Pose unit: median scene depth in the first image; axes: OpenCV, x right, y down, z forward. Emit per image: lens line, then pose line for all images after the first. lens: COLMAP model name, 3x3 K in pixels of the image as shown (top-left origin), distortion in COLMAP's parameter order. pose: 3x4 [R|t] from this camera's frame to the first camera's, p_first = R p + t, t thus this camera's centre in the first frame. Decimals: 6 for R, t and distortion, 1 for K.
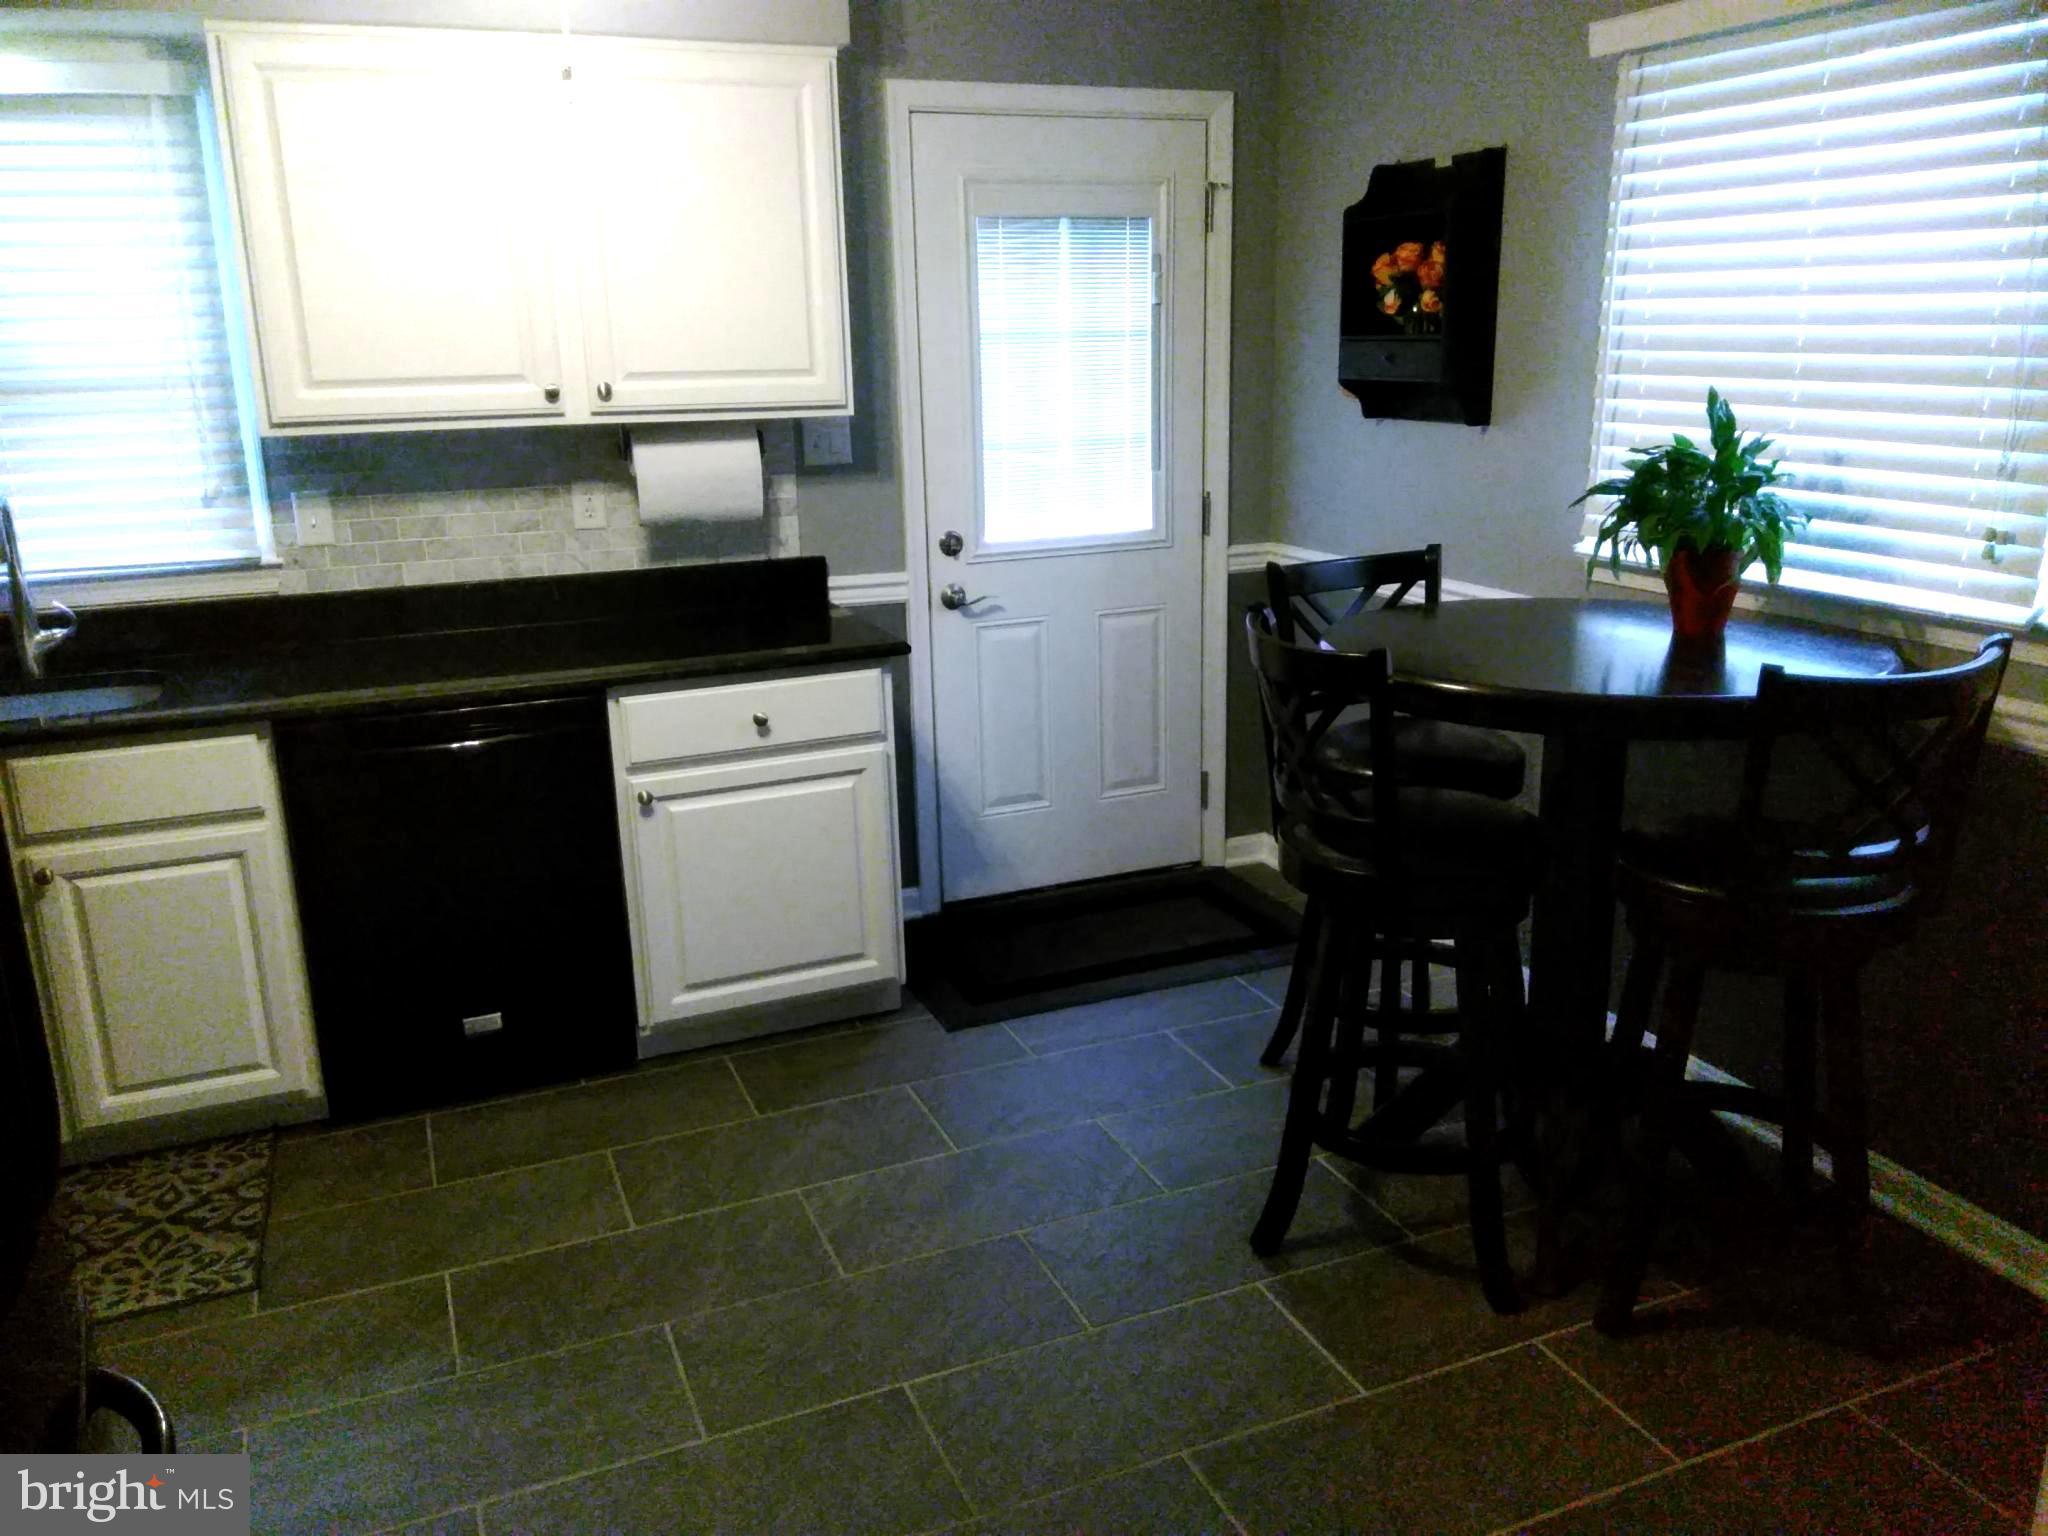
lens RADIAL K [[1588.6, 0, 1019.2], [0, 1588.6, 774.4], [0, 0, 1]] dist [0.037077, -0.008523]
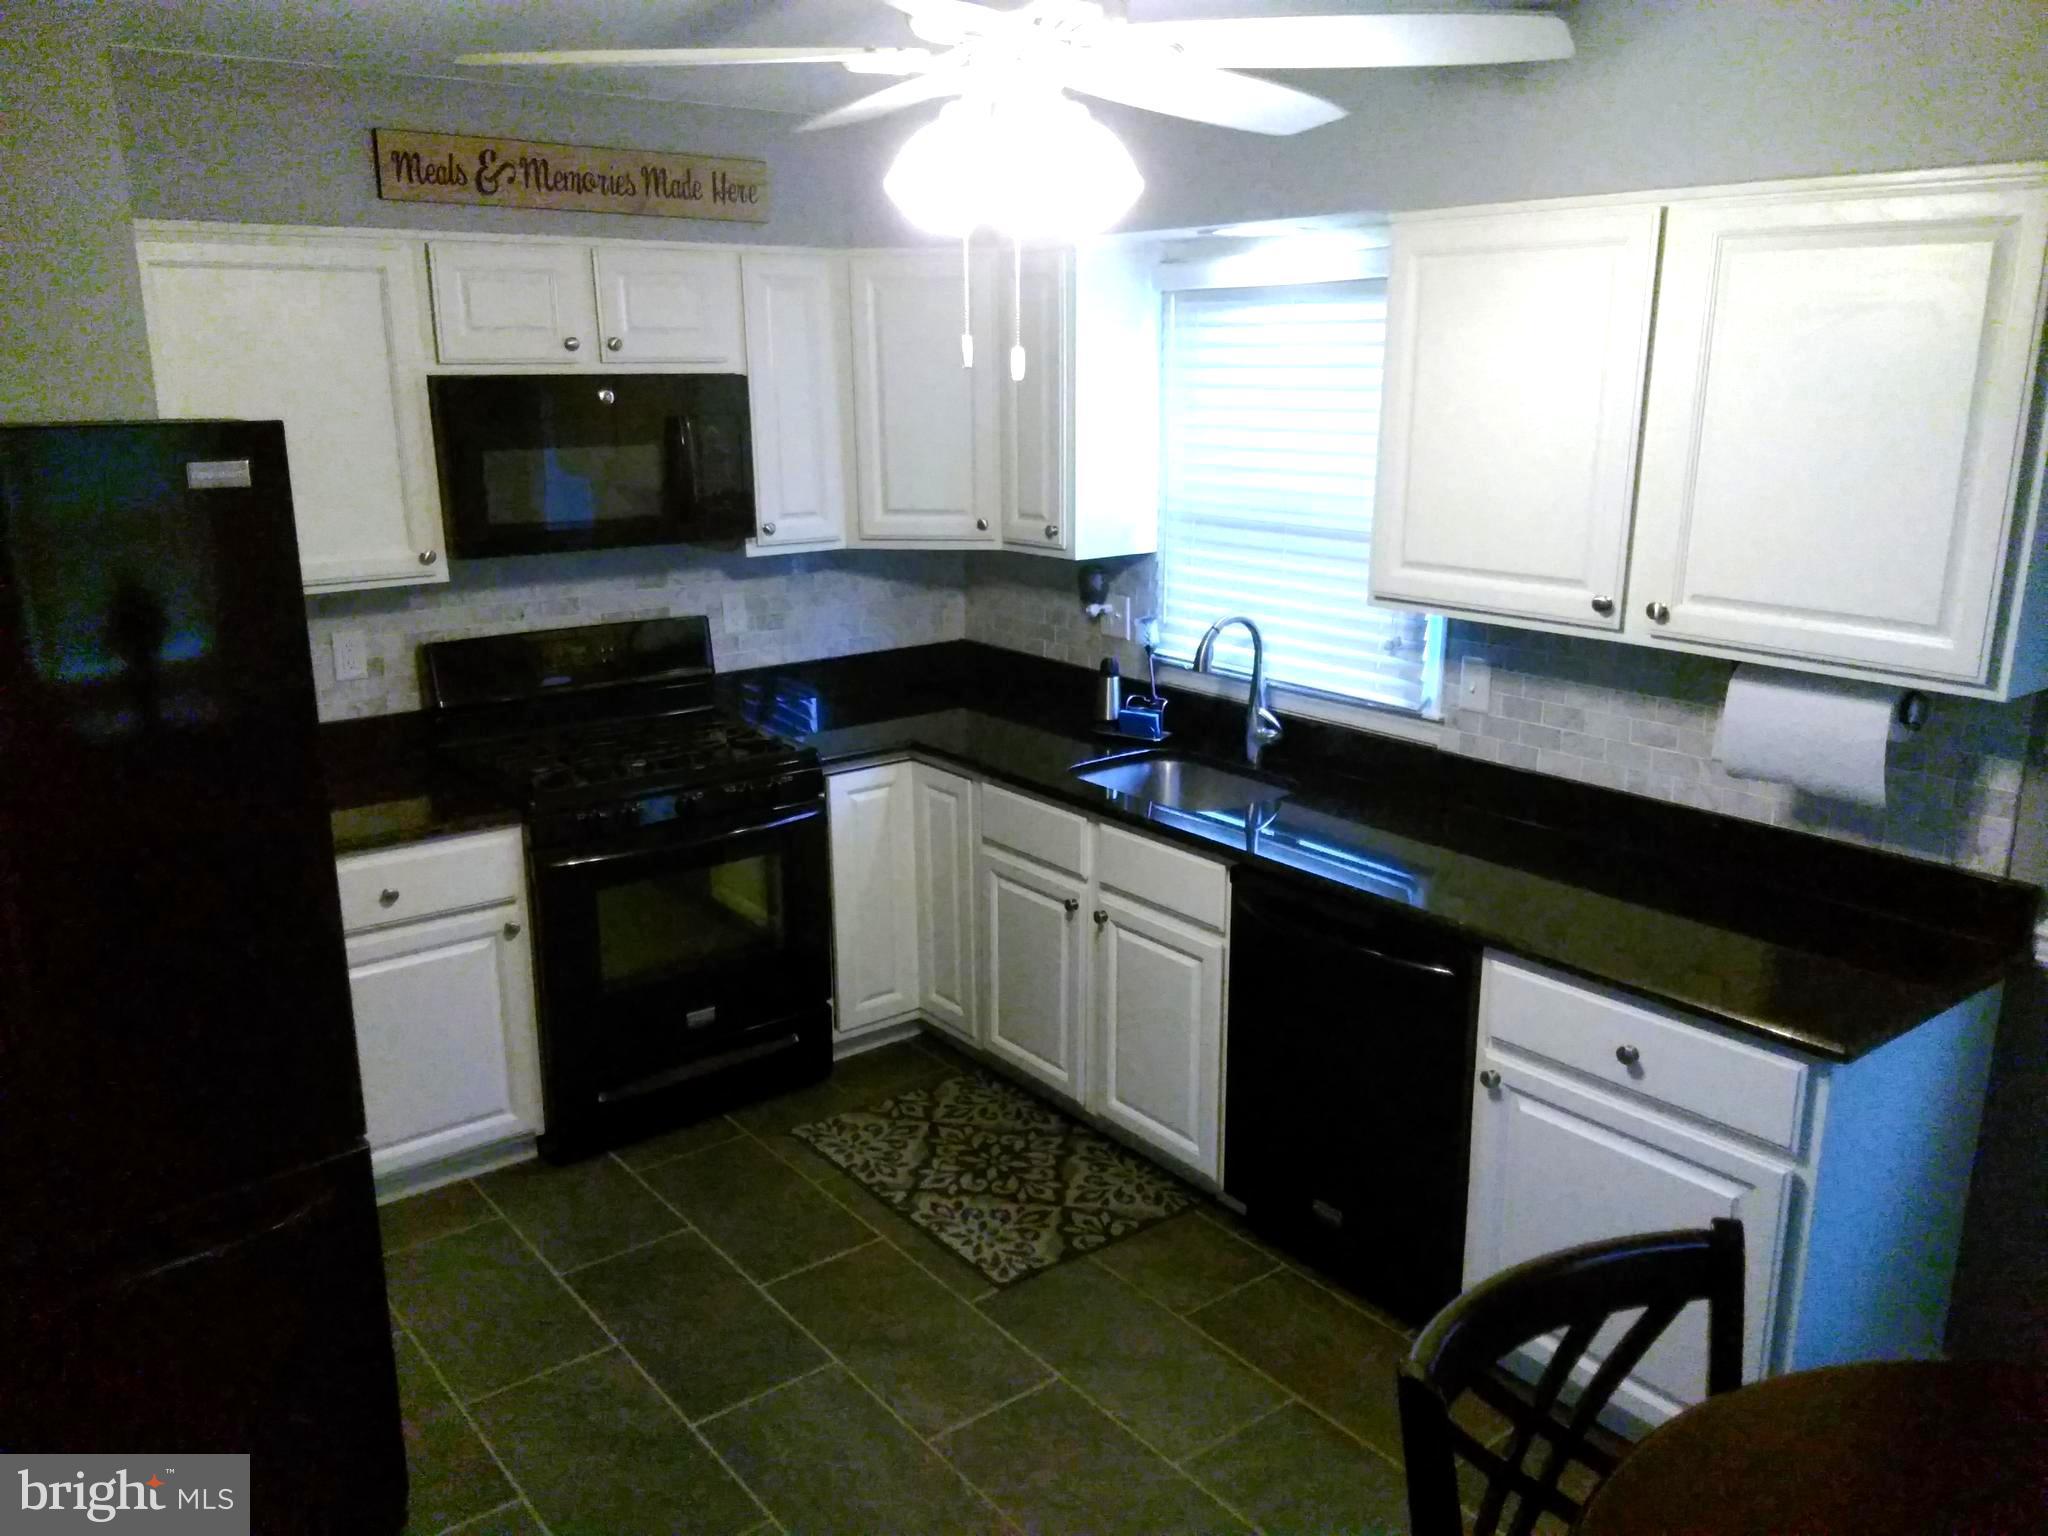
lens RADIAL K [[1588.6, 0, 1022.4], [0, 1588.6, 770.2], [0, 0, 1]] dist [0.037077, -0.008523]
pose [[0.247481, 0.262985, -0.932519, 0.437330], [-0.266534, 0.943804, 0.195432, -0.230330], [0.931511, 0.200182, 0.303668, 0.447416]]
